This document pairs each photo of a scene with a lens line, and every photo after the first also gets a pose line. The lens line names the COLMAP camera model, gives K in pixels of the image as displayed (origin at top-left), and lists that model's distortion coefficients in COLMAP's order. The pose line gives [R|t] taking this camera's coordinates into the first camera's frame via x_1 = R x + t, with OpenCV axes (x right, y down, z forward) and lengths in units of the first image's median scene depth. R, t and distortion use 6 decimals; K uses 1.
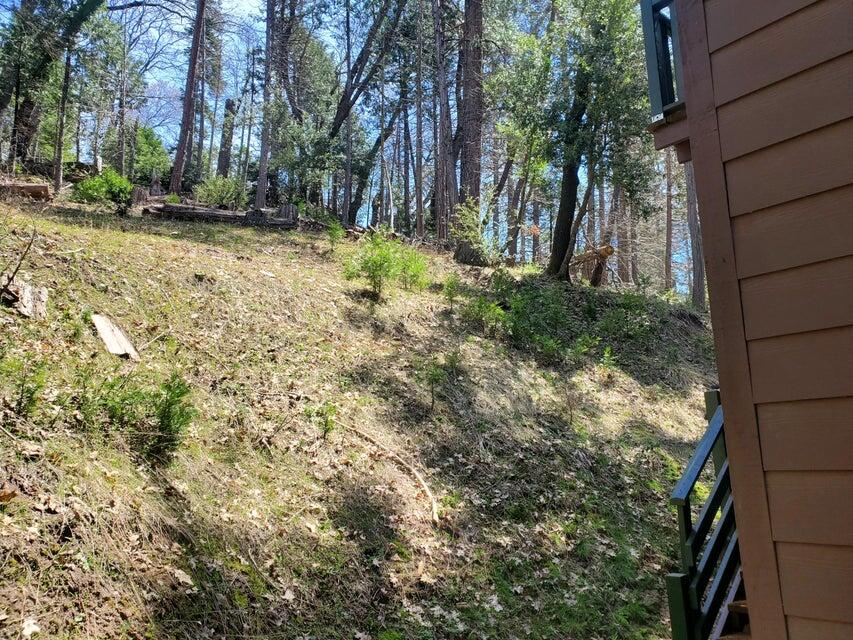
lens RADIAL K [[643.0, 0, 426.5], [0, 643.0, 320.0], [0, 0, 1]] dist [0.049391, 0.000231]
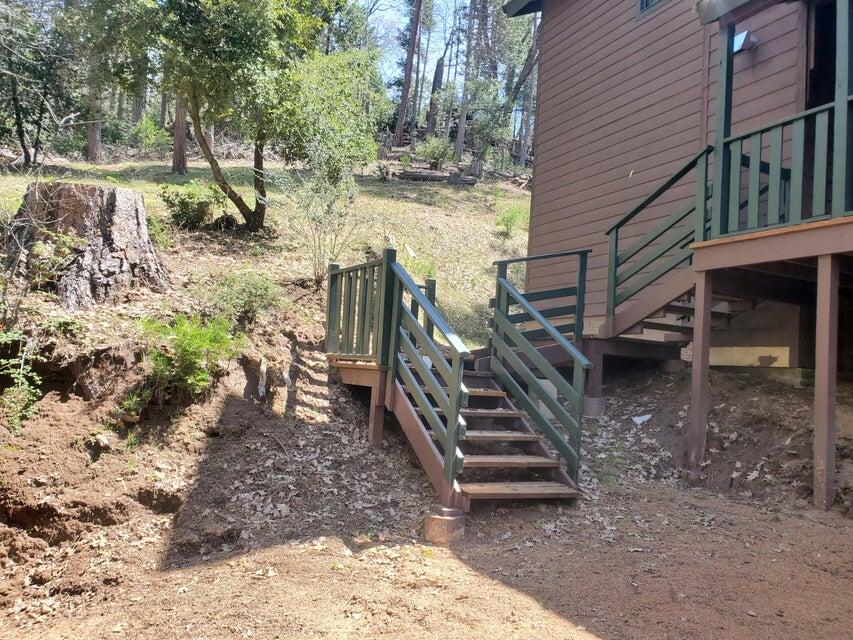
lens RADIAL K [[657.6, 0, 426.5], [0, 657.6, 320.0], [0, 0, 1]] dist [0.003311, 0.000298]
pose [[0.955950, 0.076974, -0.283257, 0.285020], [-0.037482, 0.989115, 0.142290, -0.054406], [0.291127, -0.125405, 0.948430, -1.102149]]
